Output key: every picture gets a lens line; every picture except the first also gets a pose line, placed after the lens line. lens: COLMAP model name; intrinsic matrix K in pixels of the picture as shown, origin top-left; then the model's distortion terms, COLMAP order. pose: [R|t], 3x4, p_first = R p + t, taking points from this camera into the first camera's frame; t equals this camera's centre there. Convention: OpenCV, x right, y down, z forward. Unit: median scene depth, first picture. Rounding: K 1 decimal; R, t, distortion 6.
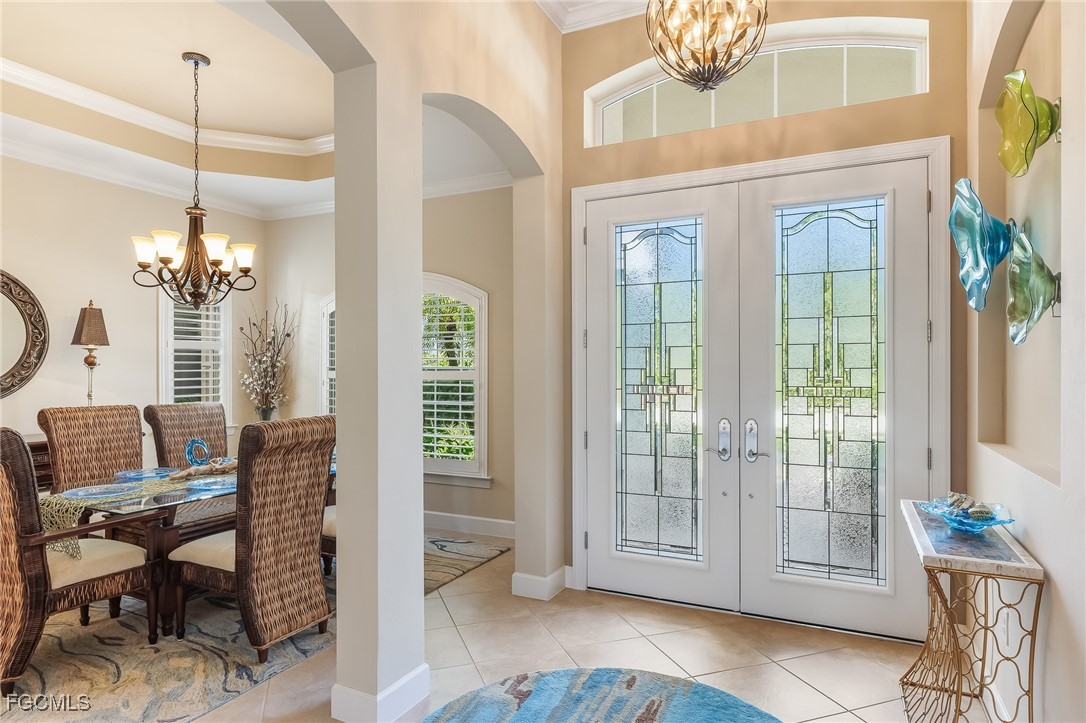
lens RADIAL K [[617.9, 0, 543.9], [0, 617.9, 367.2], [0, 0, 1]] dist [-0.003023, -0.001501]
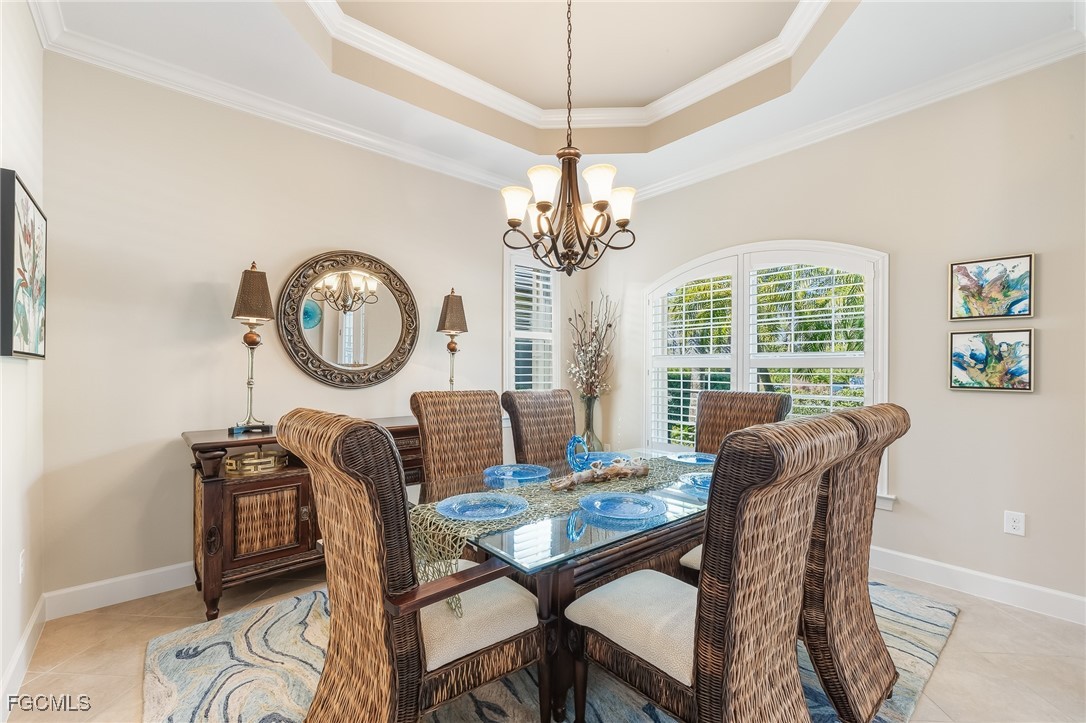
lens RADIAL K [[458.3, 0, 545.7], [0, 458.3, 365.4], [0, 0, 1]] dist [0.001345, 0.000054]
pose [[0.920817, -0.000910, -0.389994, -0.333629], [-0.001403, 0.999983, -0.005646, 0.028107], [0.389992, 0.005746, 0.920800, 0.405712]]
